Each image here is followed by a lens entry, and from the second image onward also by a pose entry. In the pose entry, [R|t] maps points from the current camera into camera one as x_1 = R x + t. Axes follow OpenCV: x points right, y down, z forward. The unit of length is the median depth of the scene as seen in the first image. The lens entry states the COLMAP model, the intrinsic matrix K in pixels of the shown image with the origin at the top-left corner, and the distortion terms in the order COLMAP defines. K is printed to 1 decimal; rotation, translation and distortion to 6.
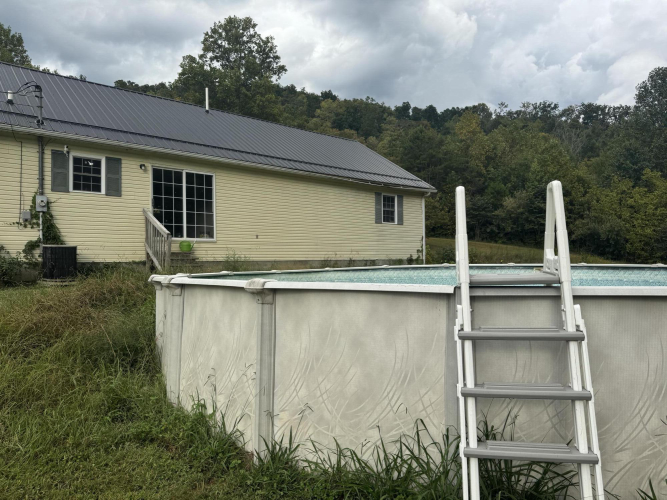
lens RADIAL K [[470.8, 0, 338.7], [0, 470.8, 252.4], [0, 0, 1]] dist [0.042326, -0.043647]
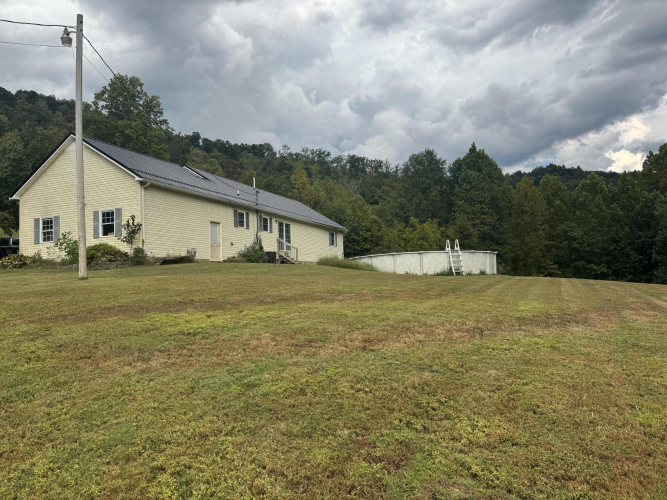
lens RADIAL K [[461.3, 0, 331.4], [0, 461.3, 256.2], [0, 0, 1]] dist [0.127939, -0.178376]
pose [[0.900166, 0.003227, 0.435535, -0.260526], [0.017687, 0.998877, -0.043956, 0.024487], [-0.435187, 0.047271, 0.899098, -0.278098]]
